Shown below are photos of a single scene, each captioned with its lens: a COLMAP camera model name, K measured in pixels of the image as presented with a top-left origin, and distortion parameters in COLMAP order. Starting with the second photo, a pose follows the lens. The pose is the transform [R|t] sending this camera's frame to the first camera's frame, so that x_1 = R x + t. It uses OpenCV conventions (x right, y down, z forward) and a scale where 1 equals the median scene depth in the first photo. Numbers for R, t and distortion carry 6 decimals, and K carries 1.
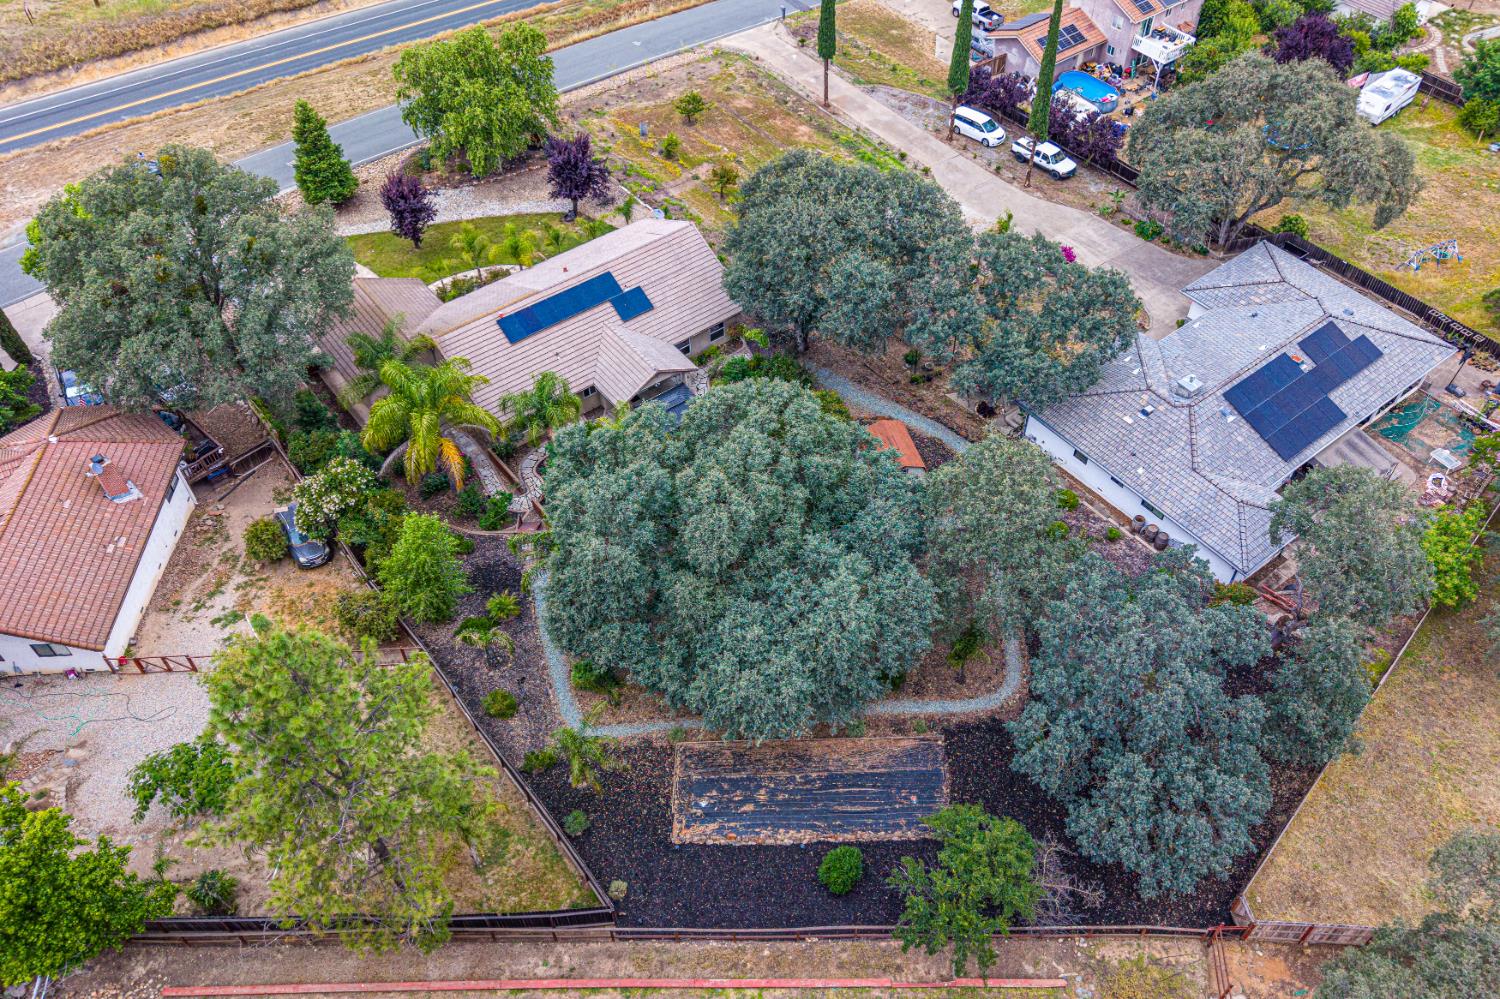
lens RADIAL K [[1160.9, 0, 774.4], [0, 1160.9, 496.0], [0, 0, 1]] dist [0.061735, -0.051416]
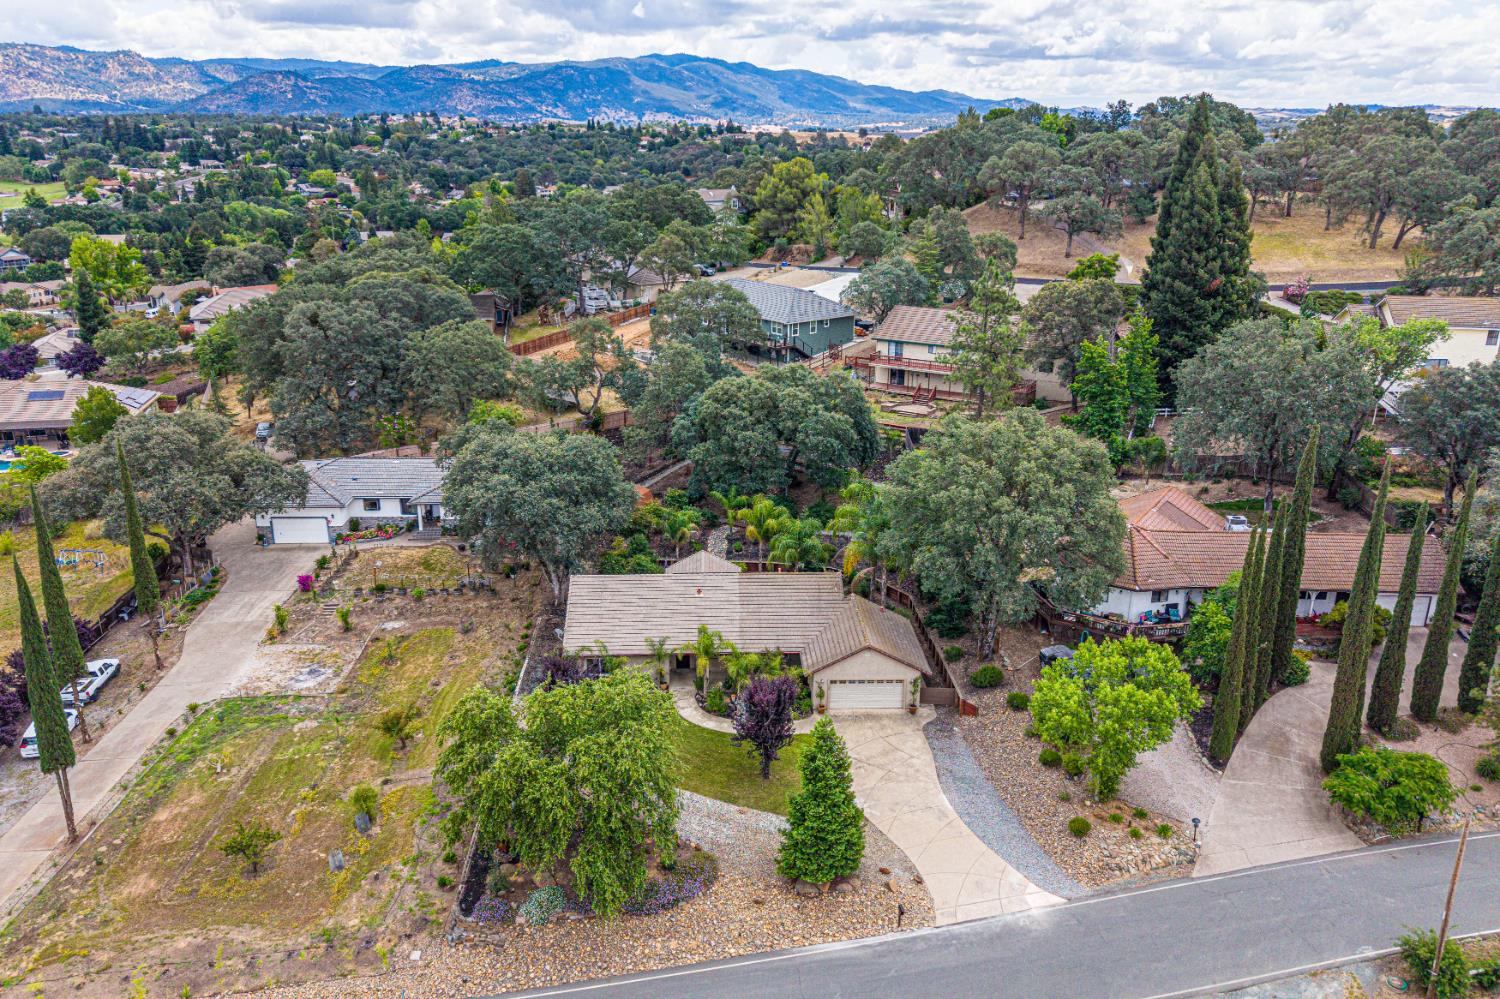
lens RADIAL K [[1160.9, 0, 774.4], [0, 1160.9, 496.0], [0, 0, 1]] dist [0.061735, -0.051416]
pose [[-0.818354, -0.180295, 0.545701, -0.905677], [0.427459, 0.443737, 0.787640, -1.178166], [-0.384155, 0.877834, -0.286065, 1.352793]]
